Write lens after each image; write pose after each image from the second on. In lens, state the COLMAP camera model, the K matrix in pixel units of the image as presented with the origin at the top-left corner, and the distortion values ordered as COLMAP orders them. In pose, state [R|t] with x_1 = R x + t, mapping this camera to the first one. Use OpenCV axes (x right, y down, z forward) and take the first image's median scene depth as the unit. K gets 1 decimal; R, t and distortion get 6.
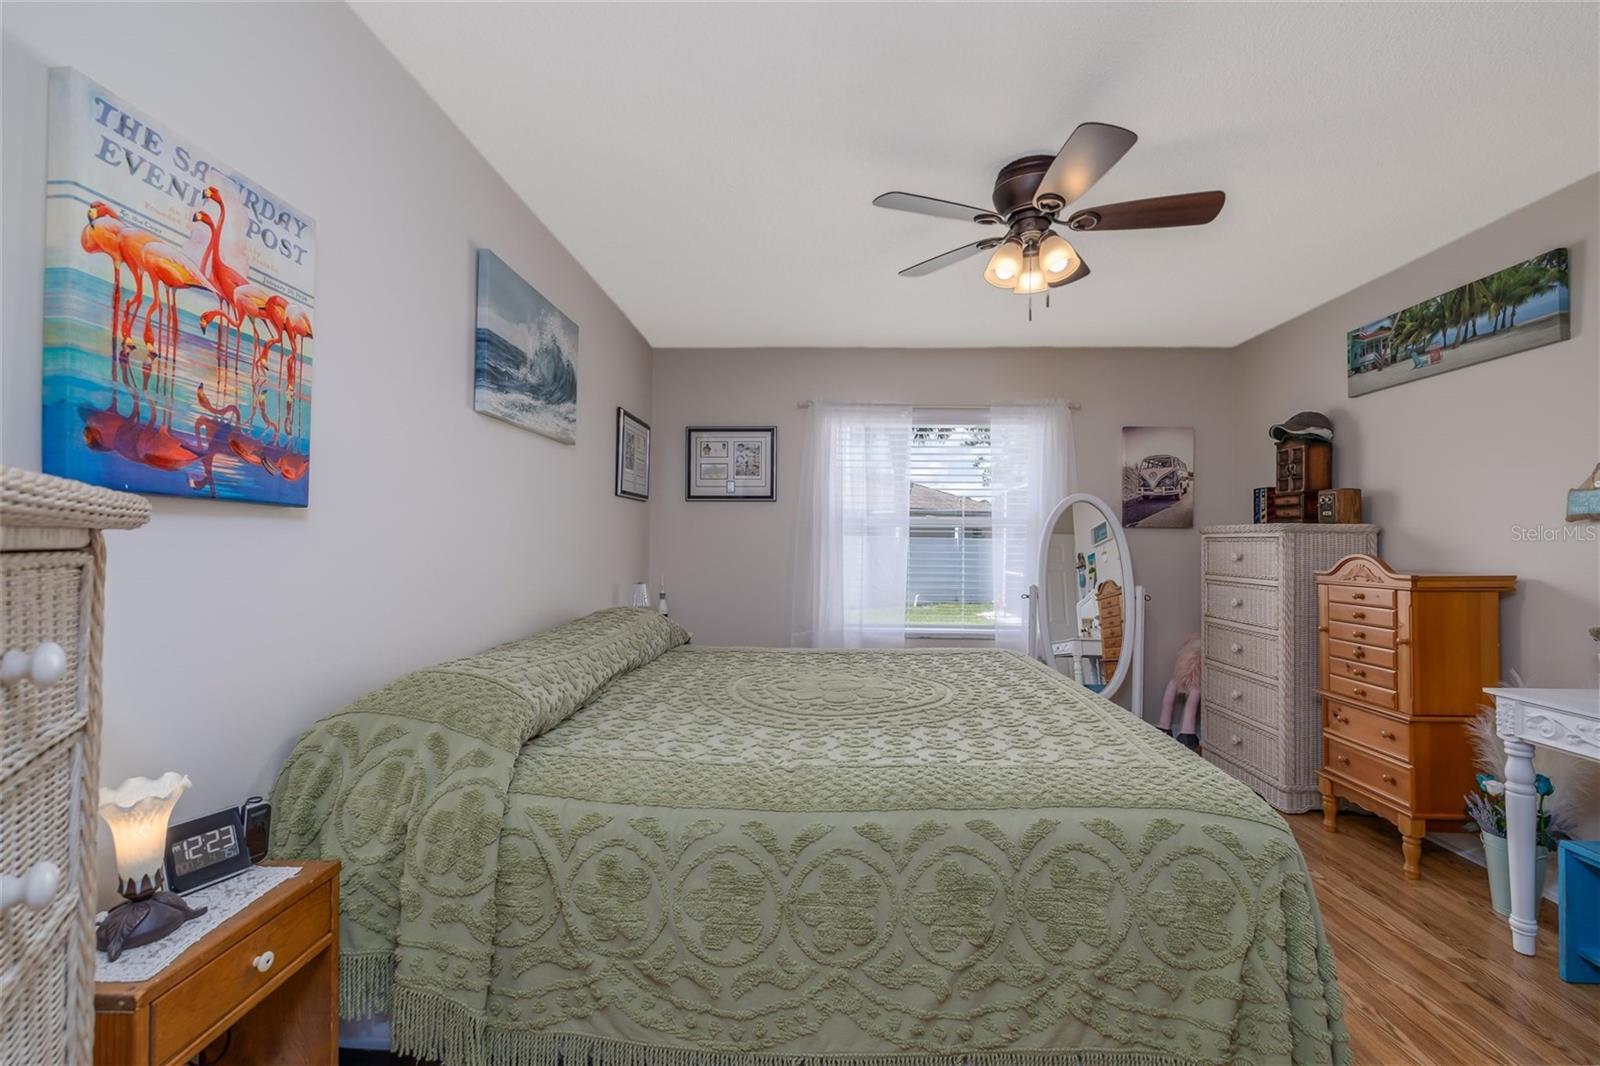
lens RADIAL K [[669.8, 0, 798.9], [0, 669.8, 530.9], [0, 0, 1]] dist [0.002489, -0.000079]
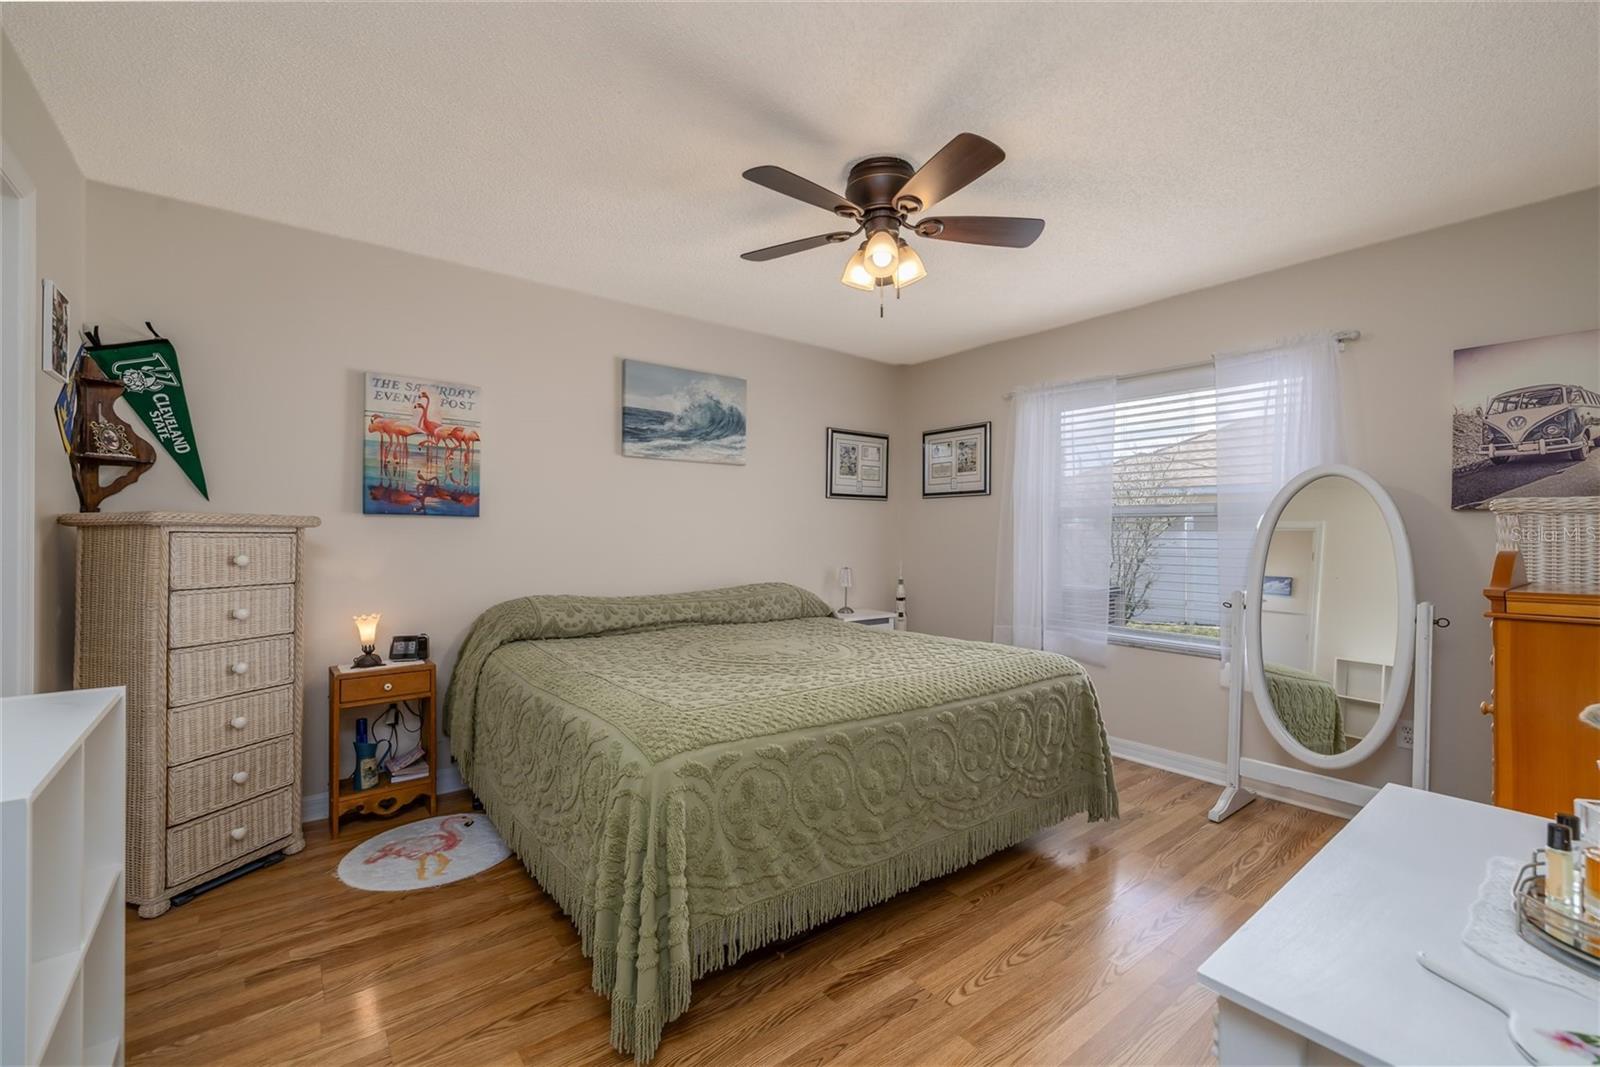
lens RADIAL K [[669.8, 0, 798.9], [0, 669.8, 531.4], [0, 0, 1]] dist [0.002489, -0.000079]
pose [[0.648934, -0.005832, -0.760823, 1.681254], [0.010179, 0.999948, 0.001016, 0.021632], [0.760777, -0.008403, 0.648959, 0.368573]]
